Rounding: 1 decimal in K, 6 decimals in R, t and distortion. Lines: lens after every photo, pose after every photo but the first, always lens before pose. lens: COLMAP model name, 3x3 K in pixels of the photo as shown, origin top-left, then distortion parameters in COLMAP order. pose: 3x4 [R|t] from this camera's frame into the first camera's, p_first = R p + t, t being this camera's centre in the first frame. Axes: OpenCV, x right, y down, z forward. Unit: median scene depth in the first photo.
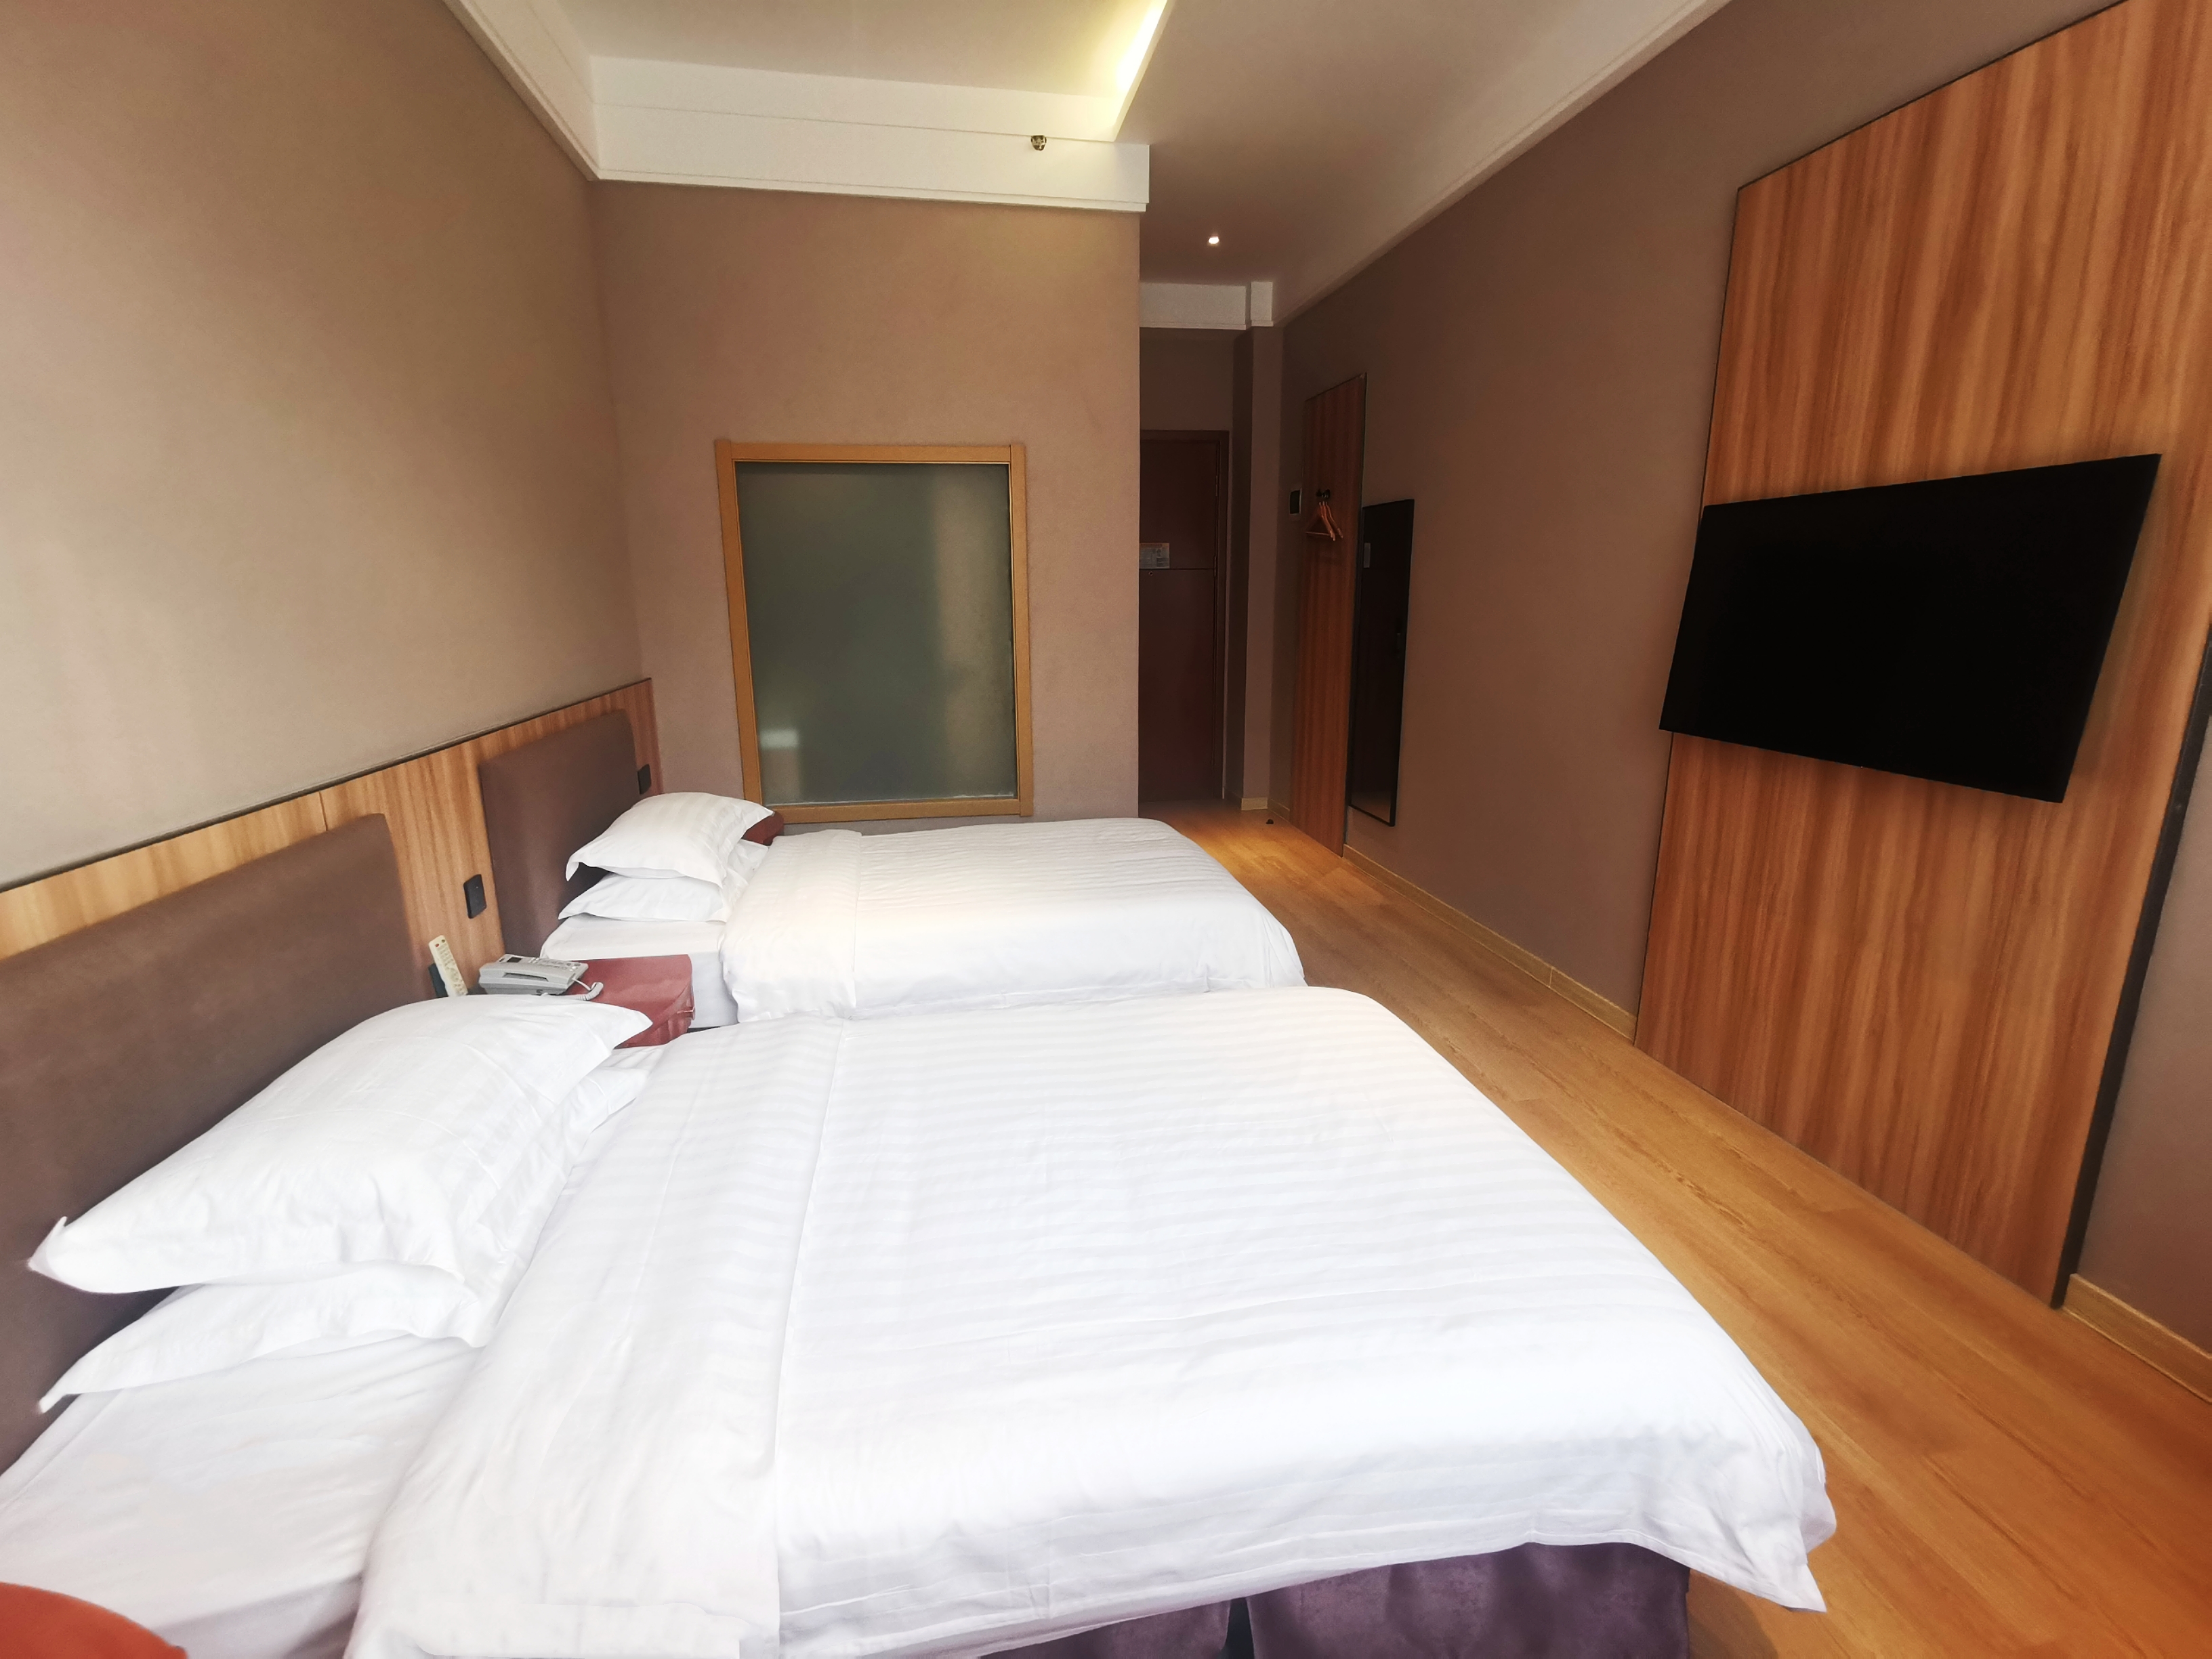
lens RADIAL K [[1029.2, 0, 1110.2], [0, 1029.2, 830.2], [0, 0, 1]] dist [0.011358, 0.000735]
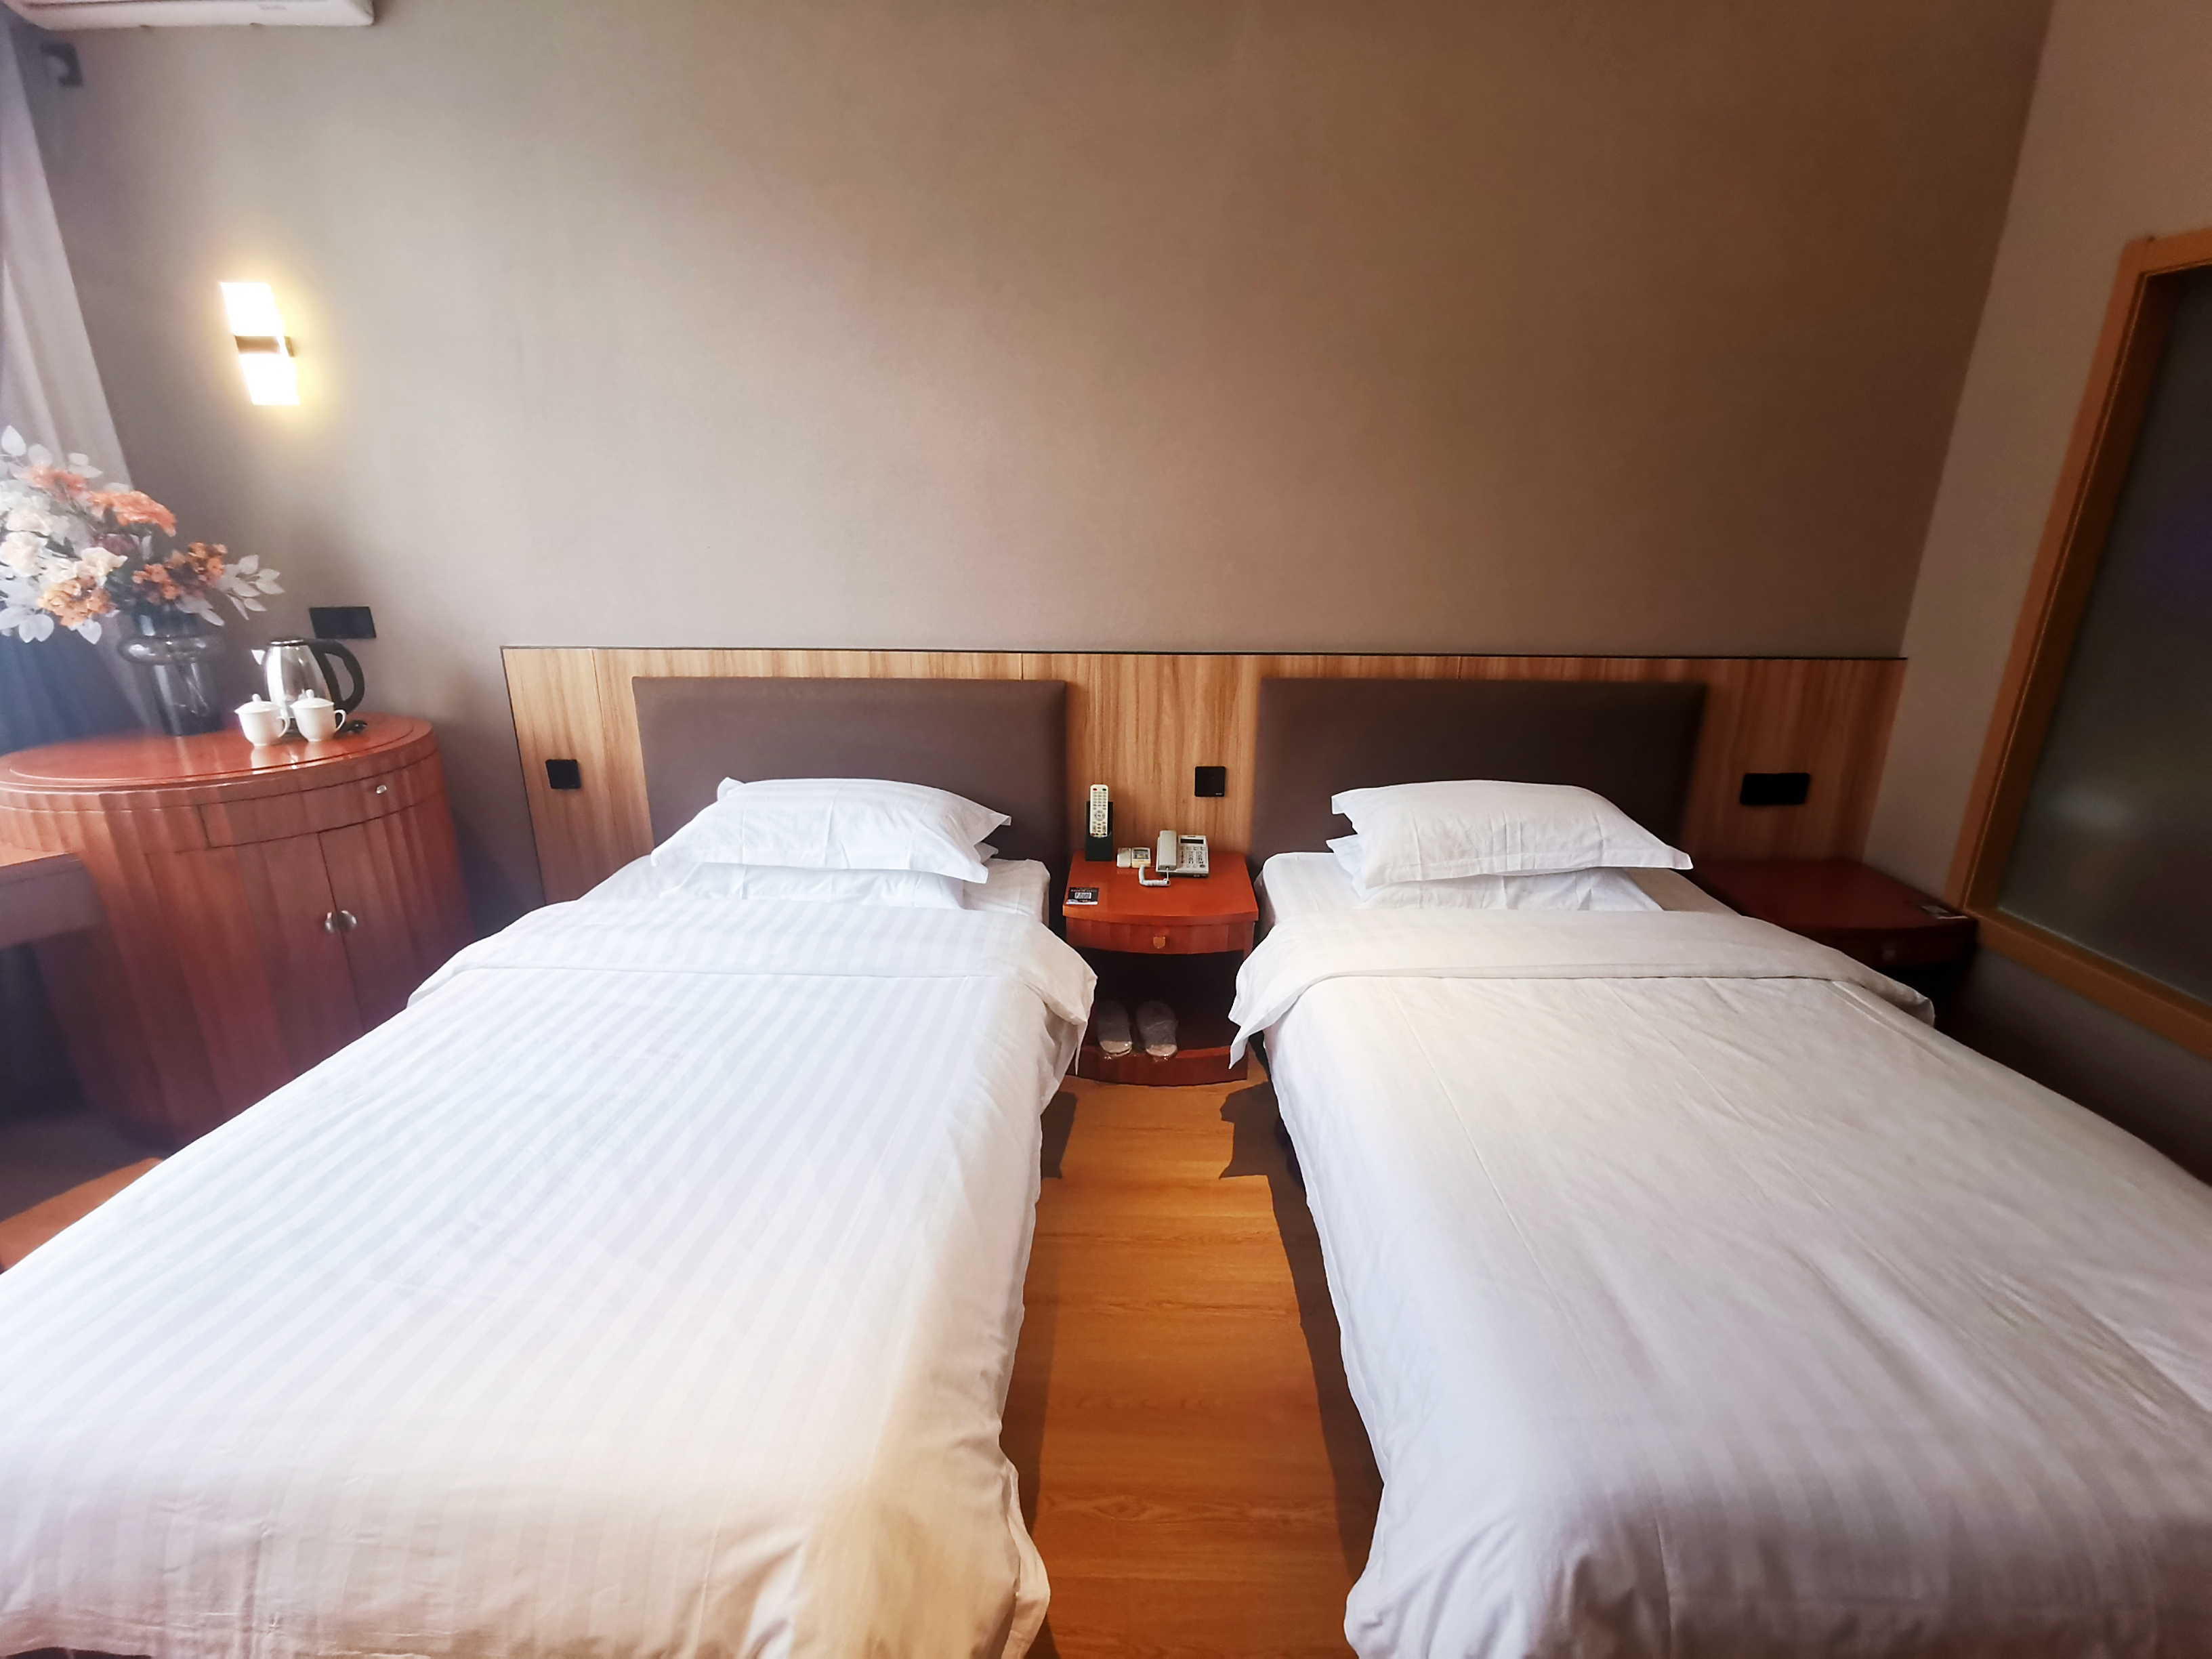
lens RADIAL K [[1014.0, 0, 1097.0], [0, 1014.0, 833.7], [0, 0, 1]] dist [0.000936, 0.000480]
pose [[-0.215172, 0.311922, -0.925422, 0.598333], [-0.225115, 0.906256, 0.357804, -0.316811], [0.950276, 0.285316, -0.124783, 1.220000]]
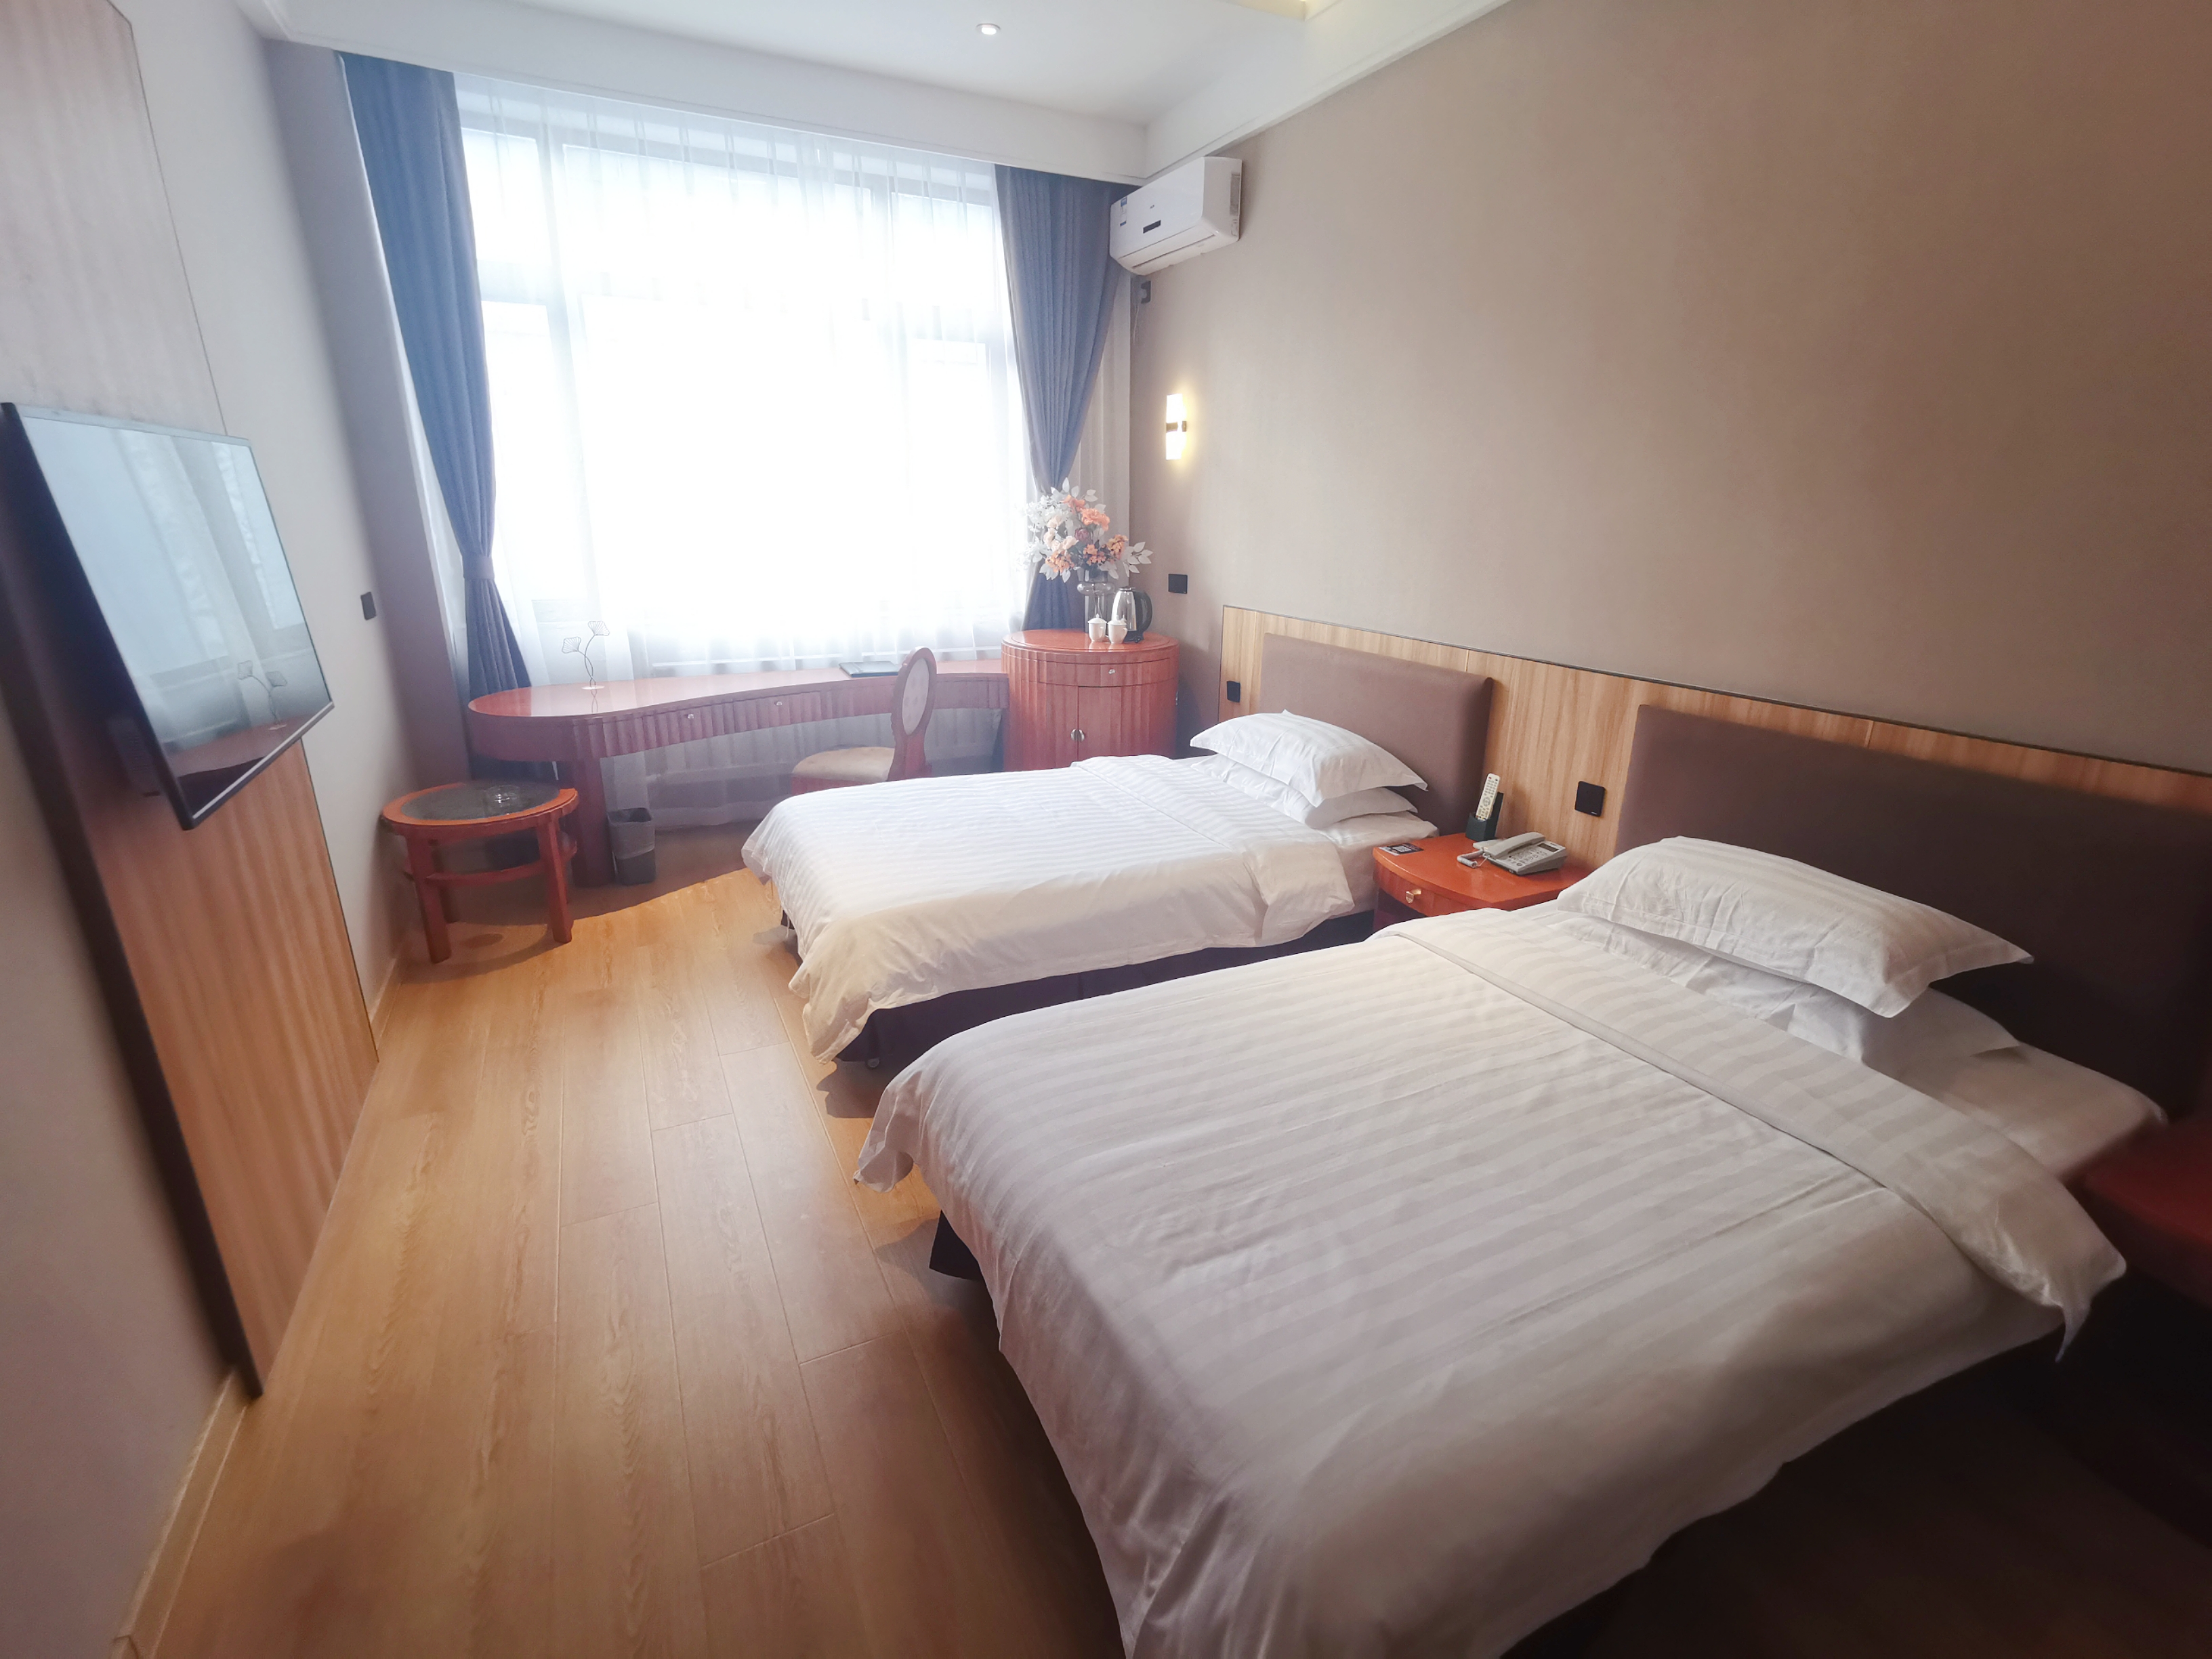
lens RADIAL K [[1017.3, 0, 1099.5], [0, 1017.3, 815.8], [0, 0, 1]] dist [0.001298, 0.002523]
pose [[-0.963251, 0.080017, -0.256409, 0.282296], [-0.062354, 0.861908, 0.503217, -0.563915], [0.261267, 0.500712, -0.825244, 2.158414]]
